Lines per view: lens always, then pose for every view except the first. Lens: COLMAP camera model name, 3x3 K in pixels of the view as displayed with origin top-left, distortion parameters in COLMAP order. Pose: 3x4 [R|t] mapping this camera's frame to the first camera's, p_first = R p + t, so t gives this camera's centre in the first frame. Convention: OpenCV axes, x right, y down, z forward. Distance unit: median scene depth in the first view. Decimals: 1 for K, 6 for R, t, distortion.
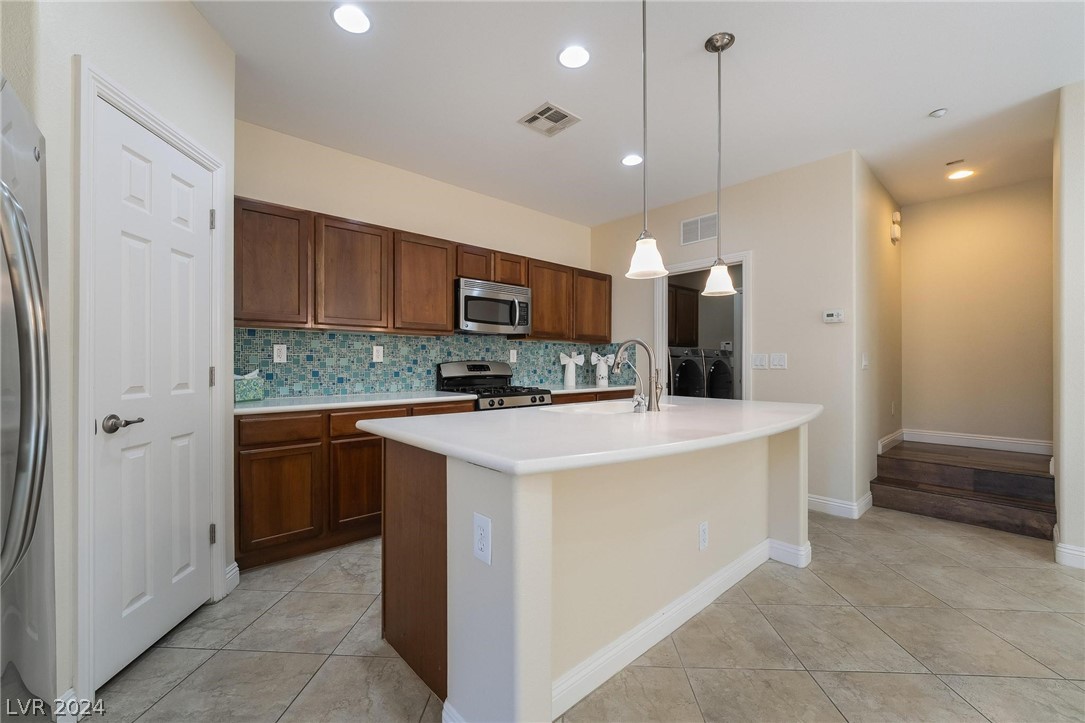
lens RADIAL K [[444.6, 0, 540.2], [0, 444.6, 364.5], [0, 0, 1]] dist [-0.004944, 0.000279]
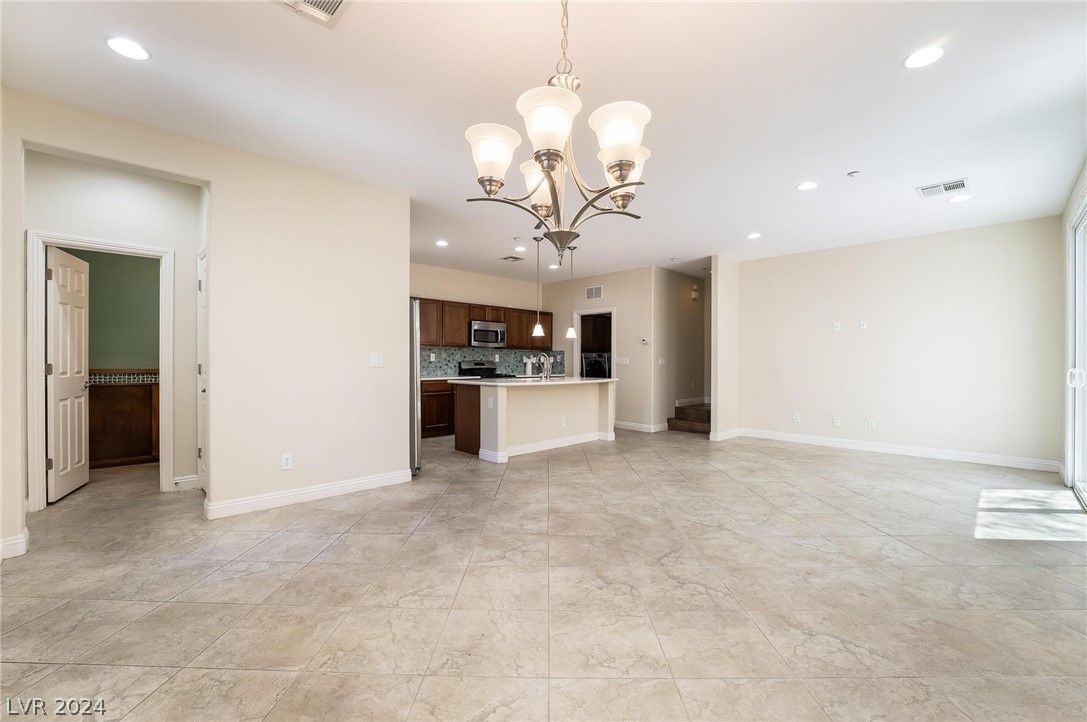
lens RADIAL K [[456.3, 0, 541.9], [0, 456.3, 363.3], [0, 0, 1]] dist [-0.027069, 0.004909]
pose [[0.999288, 0.002924, 0.037611, 0.068220], [-0.002972, 0.999995, 0.001229, 0.000600], [-0.037608, -0.001340, 0.999292, -1.139176]]
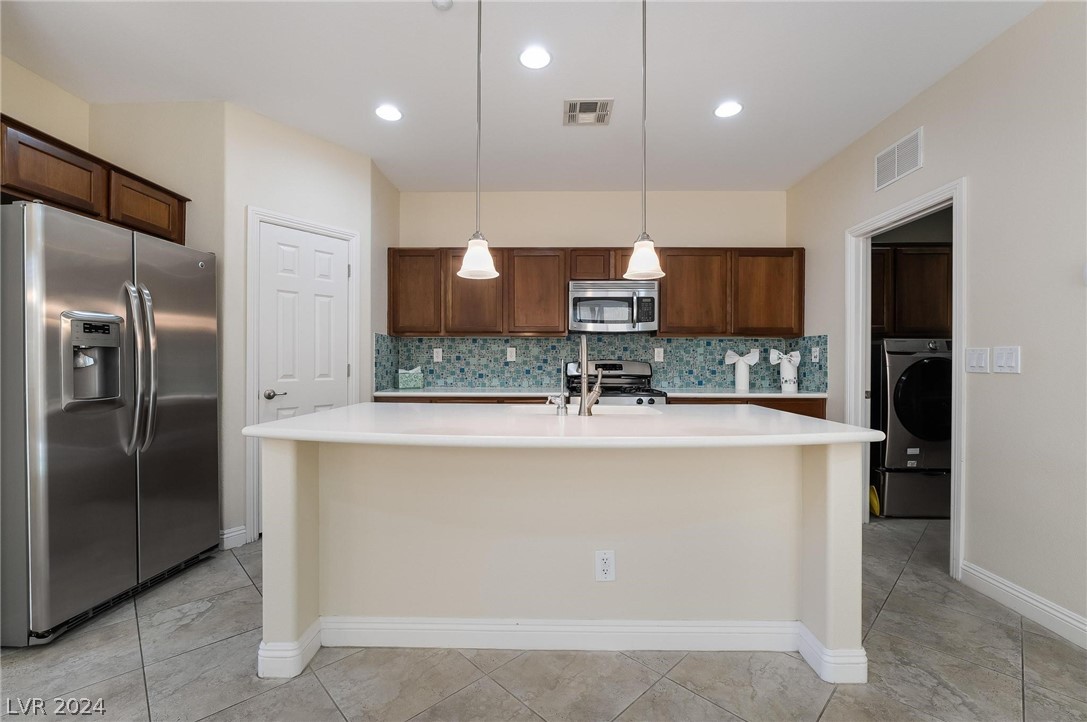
lens RADIAL K [[458.8, 0, 540.7], [0, 458.8, 363.9], [0, 0, 1]] dist [-0.008825, 0.000354]
pose [[0.726524, 0.003267, -0.687134, 0.512980], [-0.003574, 0.999993, 0.000975, -0.000138], [0.687132, 0.001747, 0.726530, 0.164555]]
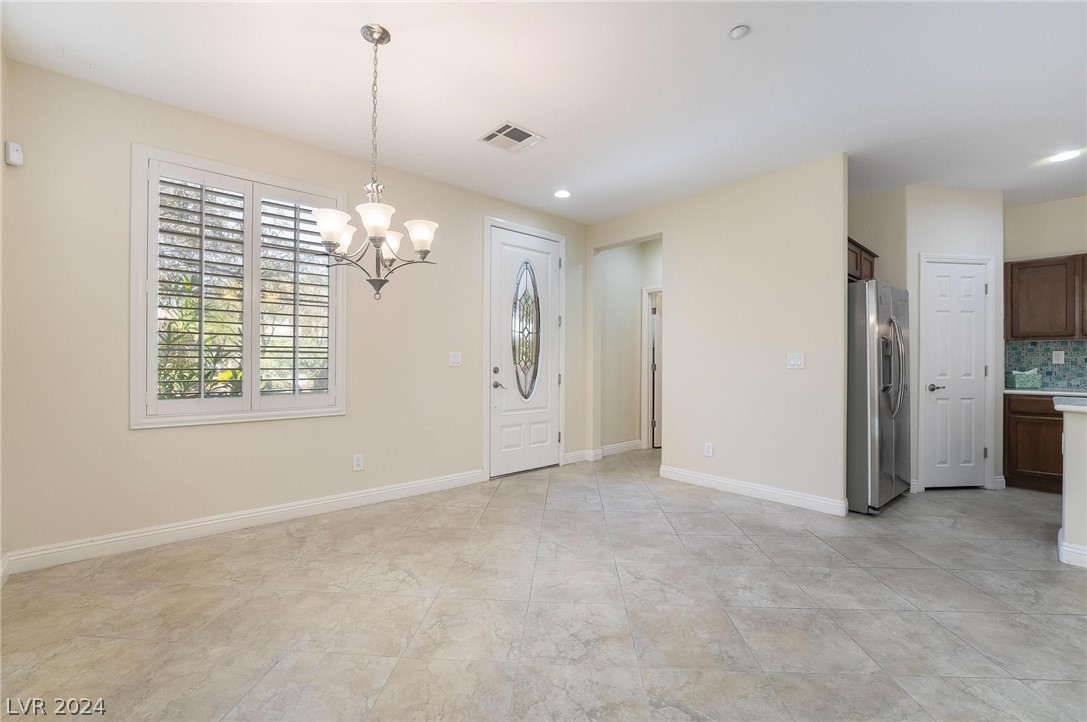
lens RADIAL K [[456.3, 0, 541.9], [0, 456.3, 363.3], [0, 0, 1]] dist [-0.027069, 0.004909]
pose [[-0.007951, 0.002552, -0.999965, 0.706645], [-0.006404, 0.999976, 0.002603, 0.000811], [0.999948, 0.006424, -0.007935, -0.532744]]
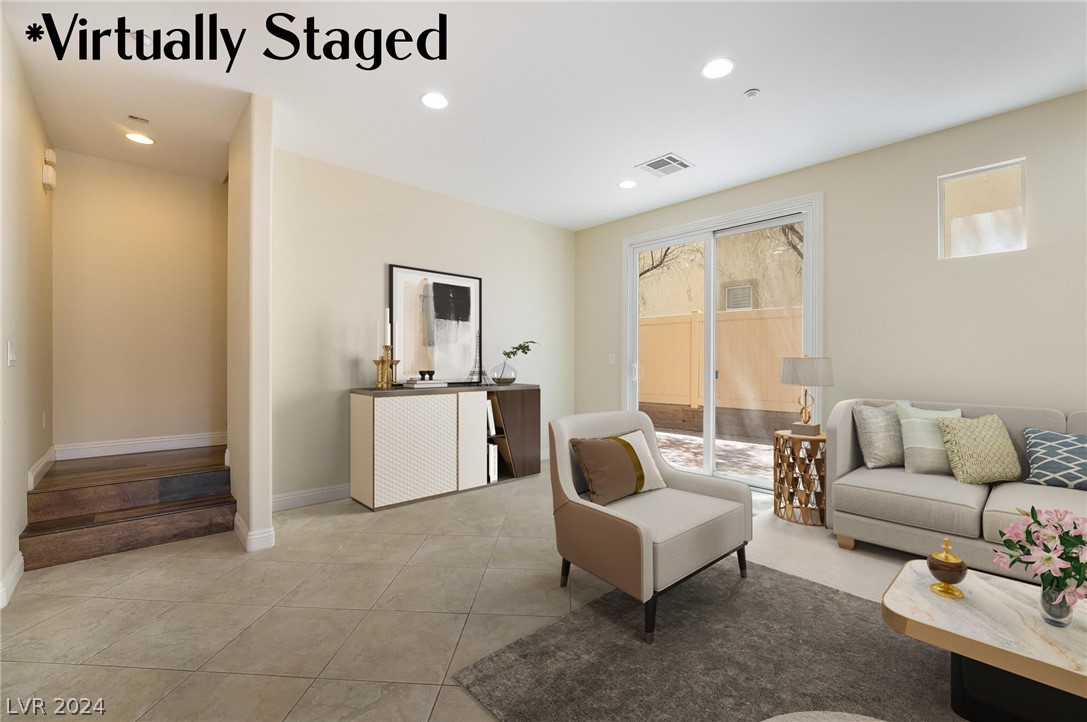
lens RADIAL K [[456.3, 0, 541.9], [0, 456.3, 363.3], [0, 0, 1]] dist [-0.027069, 0.004909]
pose [[-0.000294, -0.005211, 0.999986, 0.086468], [-0.001761, 0.999985, 0.005210, 0.001337], [-0.999998, -0.001759, -0.000304, 0.223339]]
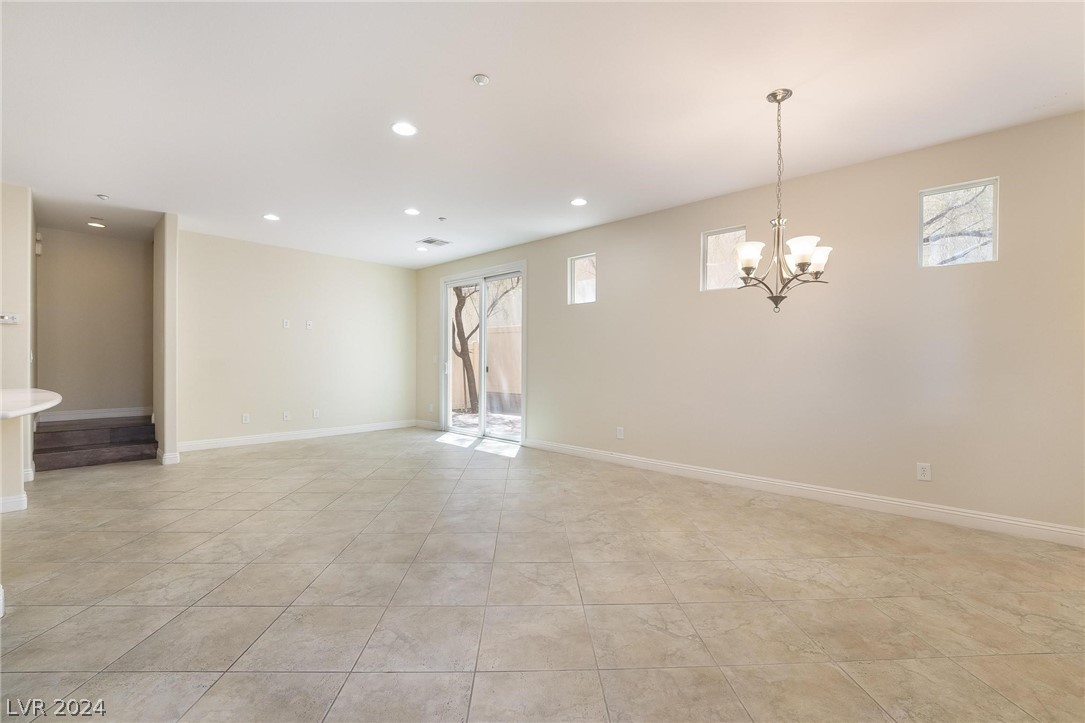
lens RADIAL K [[455.5, 0, 540.9], [0, 455.5, 363.8], [0, 0, 1]] dist [-0.027069, 0.004909]
pose [[-0.083884, -0.007229, 0.996449, -0.608984], [-0.004240, 0.999967, 0.006898, -0.000832], [-0.996466, -0.003646, -0.083912, -0.312166]]
